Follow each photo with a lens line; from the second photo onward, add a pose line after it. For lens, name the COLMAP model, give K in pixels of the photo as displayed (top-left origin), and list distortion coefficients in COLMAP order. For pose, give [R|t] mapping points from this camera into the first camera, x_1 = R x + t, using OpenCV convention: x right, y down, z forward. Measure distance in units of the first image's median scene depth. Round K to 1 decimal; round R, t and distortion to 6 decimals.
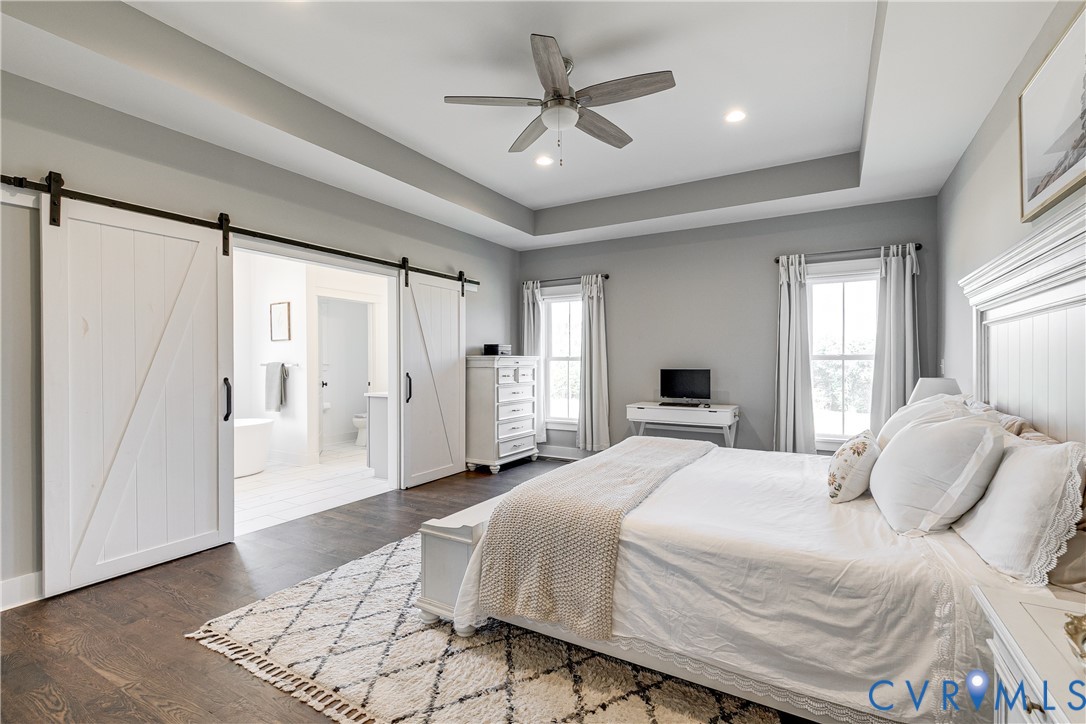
lens RADIAL K [[501.7, 0, 544.7], [0, 501.7, 364.8], [0, 0, 1]] dist [0.003246, 0.000245]
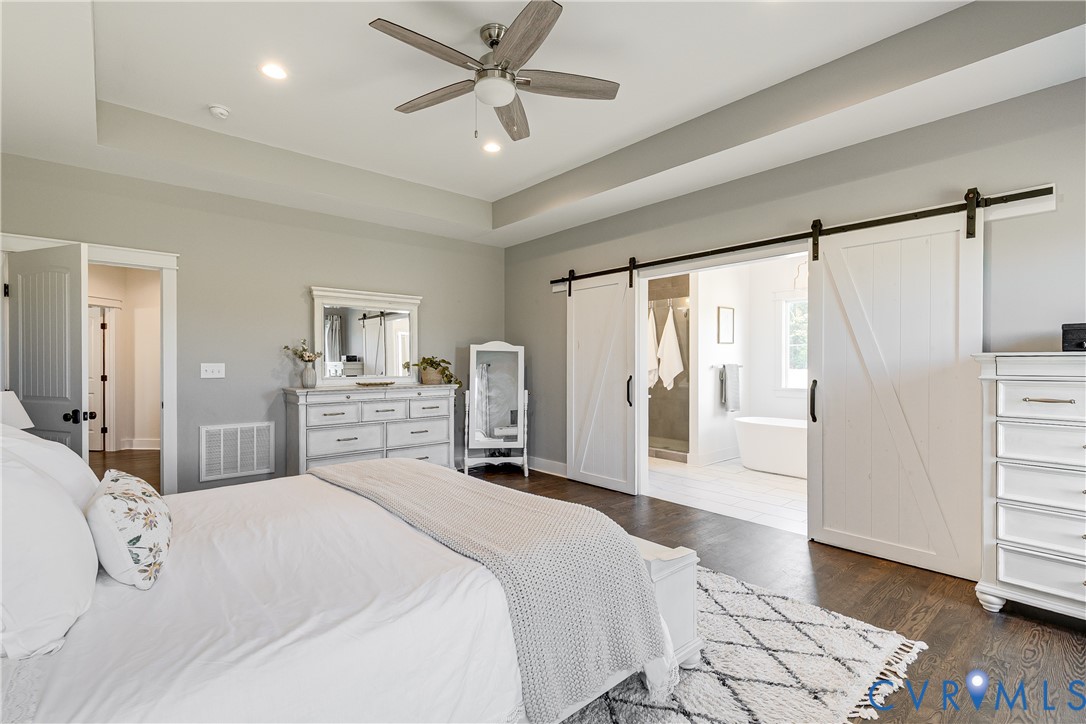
lens RADIAL K [[501.7, 0, 547.8], [0, 501.7, 361.8], [0, 0, 1]] dist [0.003246, 0.000245]
pose [[-0.328390, 0.005141, -0.944528, 0.456458], [-0.000925, 0.999983, 0.005764, -0.012388], [0.944542, 0.002767, -0.328380, 0.752453]]
